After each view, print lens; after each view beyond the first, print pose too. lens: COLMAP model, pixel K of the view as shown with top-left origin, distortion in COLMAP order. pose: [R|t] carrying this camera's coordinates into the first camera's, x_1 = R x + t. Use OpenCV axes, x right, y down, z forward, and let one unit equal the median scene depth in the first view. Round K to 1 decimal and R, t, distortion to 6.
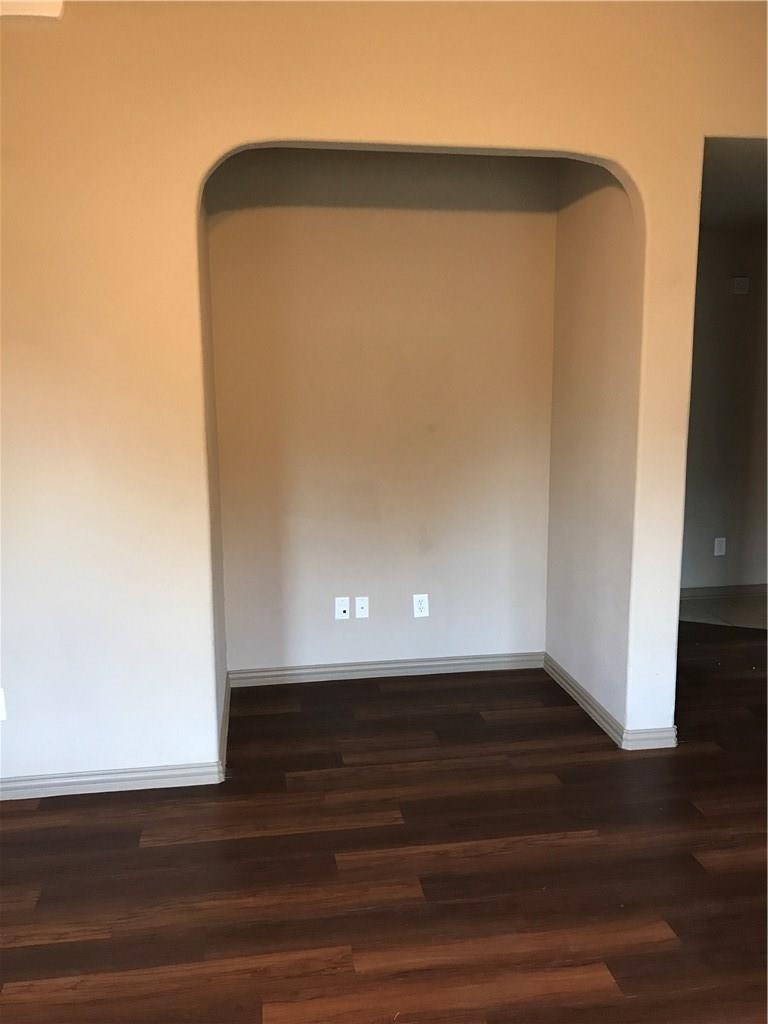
lens RADIAL K [[839.8, 0, 386.4], [0, 839.8, 506.2], [0, 0, 1]] dist [0.030147, -0.045924]
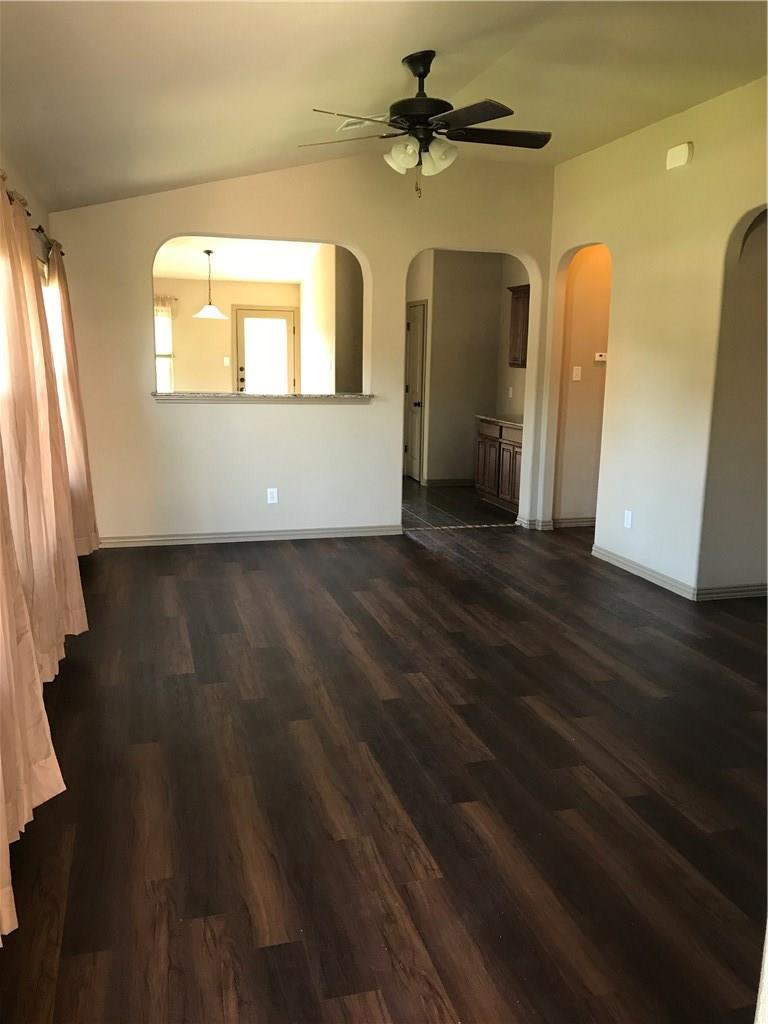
lens RADIAL K [[839.8, 0, 379.1], [0, 839.8, 517.5], [0, 0, 1]] dist [0.030147, -0.045924]
pose [[0.111137, 0.199028, -0.973672, 1.193941], [-0.168419, 0.969342, 0.178919, -0.020589], [0.979430, 0.144101, 0.141250, 0.126746]]
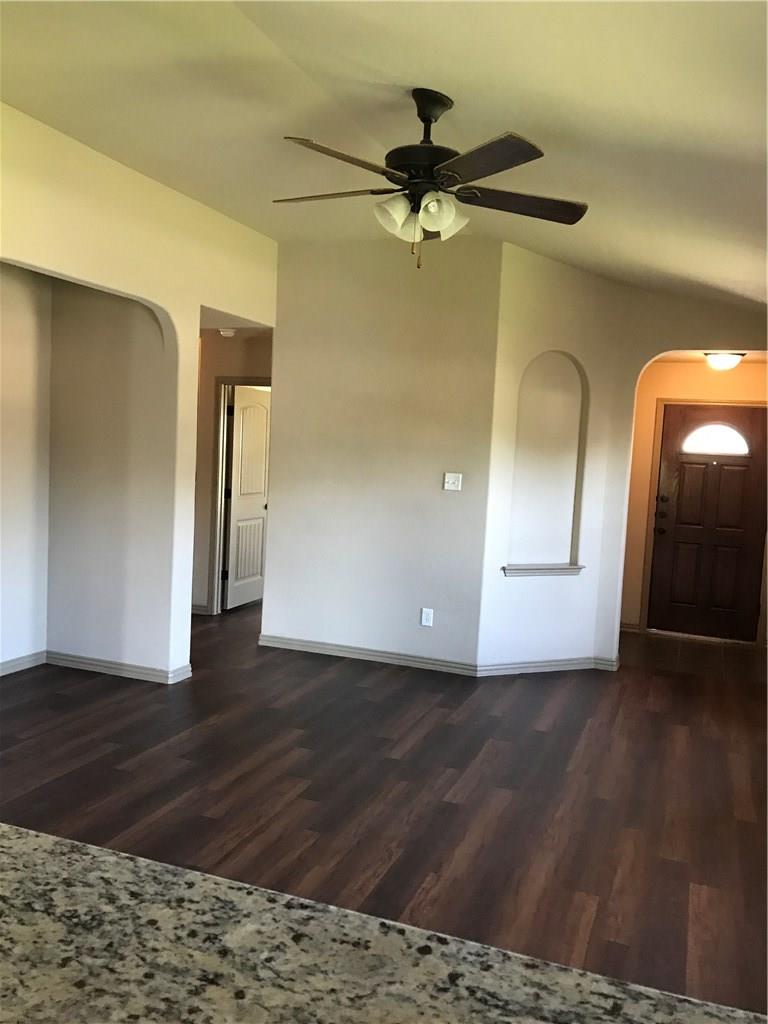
lens RADIAL K [[839.8, 0, 383.7], [0, 839.8, 509.0], [0, 0, 1]] dist [0.030147, -0.045924]
pose [[0.503011, -0.036345, 0.863516, -0.825898], [0.082162, 0.996601, -0.005914, 0.012107], [-0.860366, 0.073923, 0.504287, -0.127153]]
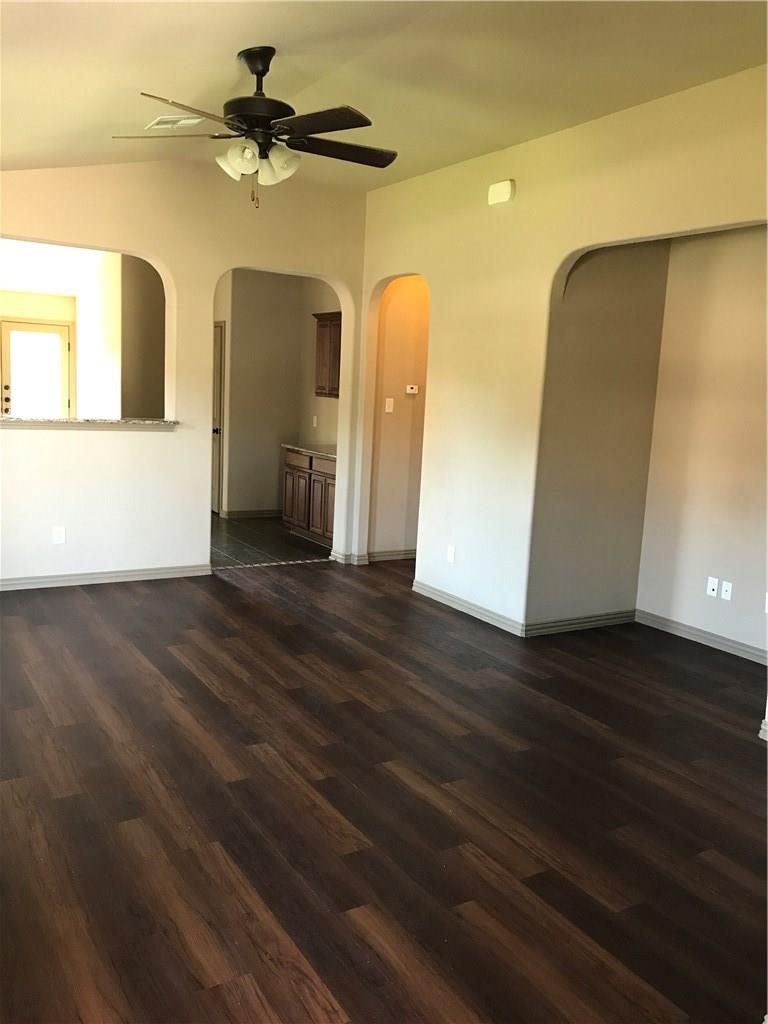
lens RADIAL K [[839.8, 0, 386.0], [0, 839.8, 515.6], [0, 0, 1]] dist [0.030147, -0.045924]
pose [[0.376821, 0.166786, -0.911147, 1.054550], [-0.192044, 0.976350, 0.099298, -0.013759], [0.906160, 0.137563, 0.399939, 0.064298]]
